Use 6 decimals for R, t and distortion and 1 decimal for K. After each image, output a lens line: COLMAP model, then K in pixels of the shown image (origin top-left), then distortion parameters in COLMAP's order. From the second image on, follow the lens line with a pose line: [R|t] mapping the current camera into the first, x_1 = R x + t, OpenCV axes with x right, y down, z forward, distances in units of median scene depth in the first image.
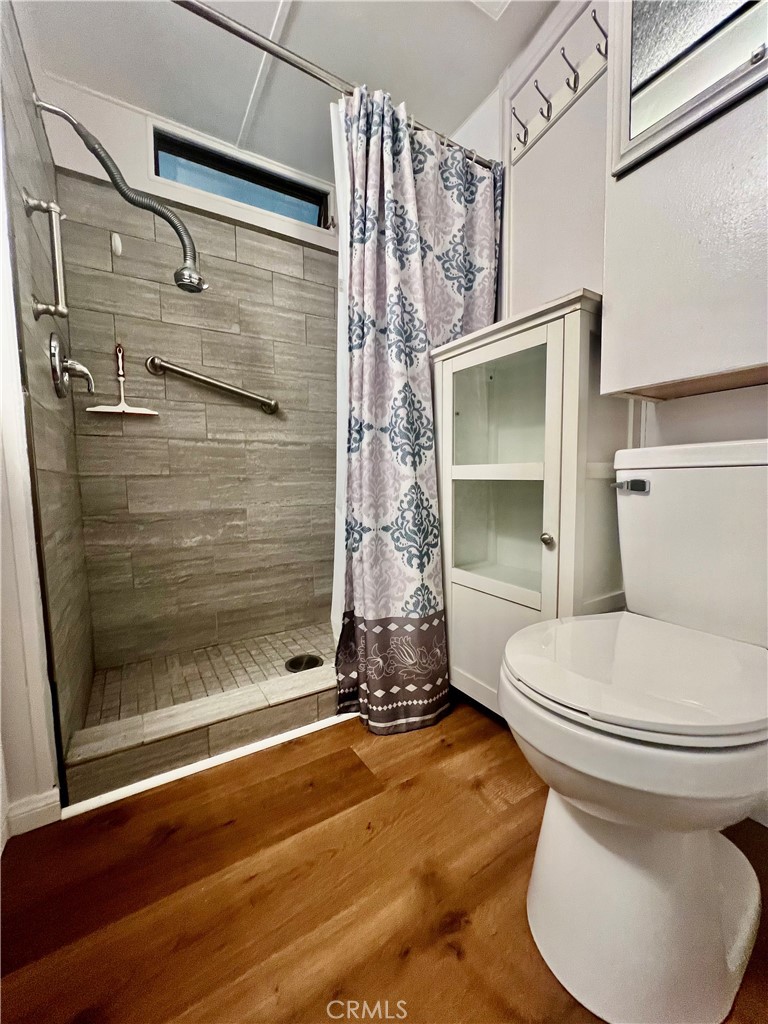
lens RADIAL K [[410.9, 0, 385.0], [0, 410.9, 509.9], [0, 0, 1]] dist [-0.002443, 0.000634]
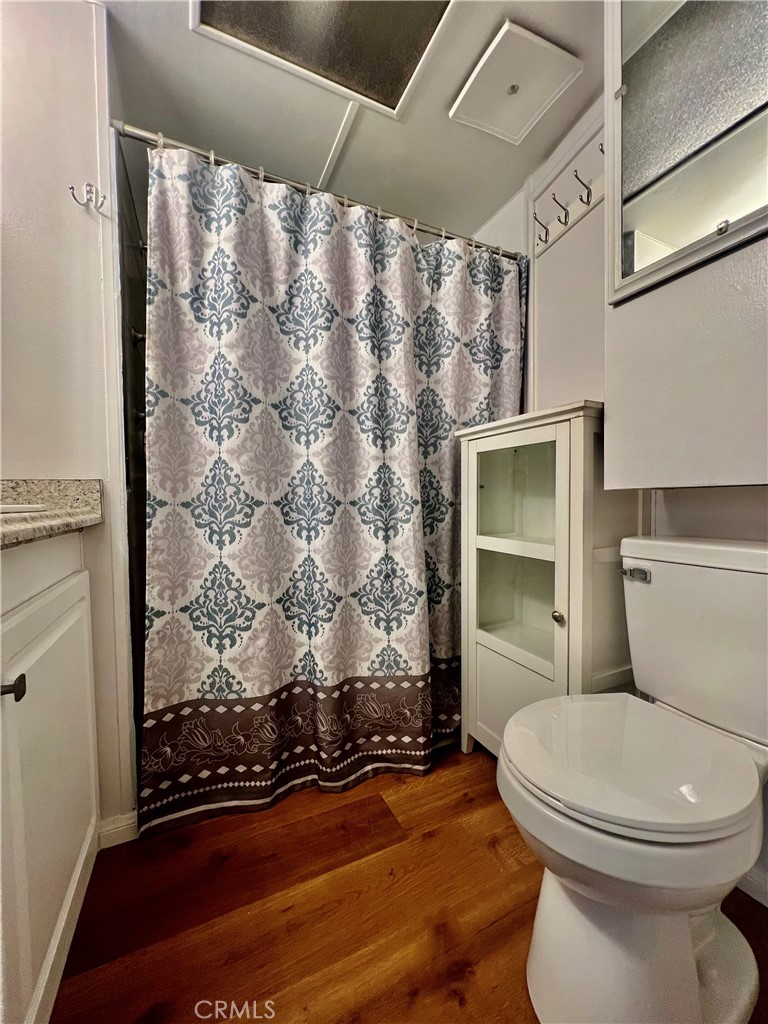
lens RADIAL K [[410.9, 0, 385.0], [0, 410.9, 509.9], [0, 0, 1]] dist [-0.002443, 0.000634]
pose [[0.993240, 0.008912, -0.115740, 0.059386], [-0.014908, 0.998585, -0.051043, -0.148416], [0.115121, 0.052423, 0.991967, -0.153258]]
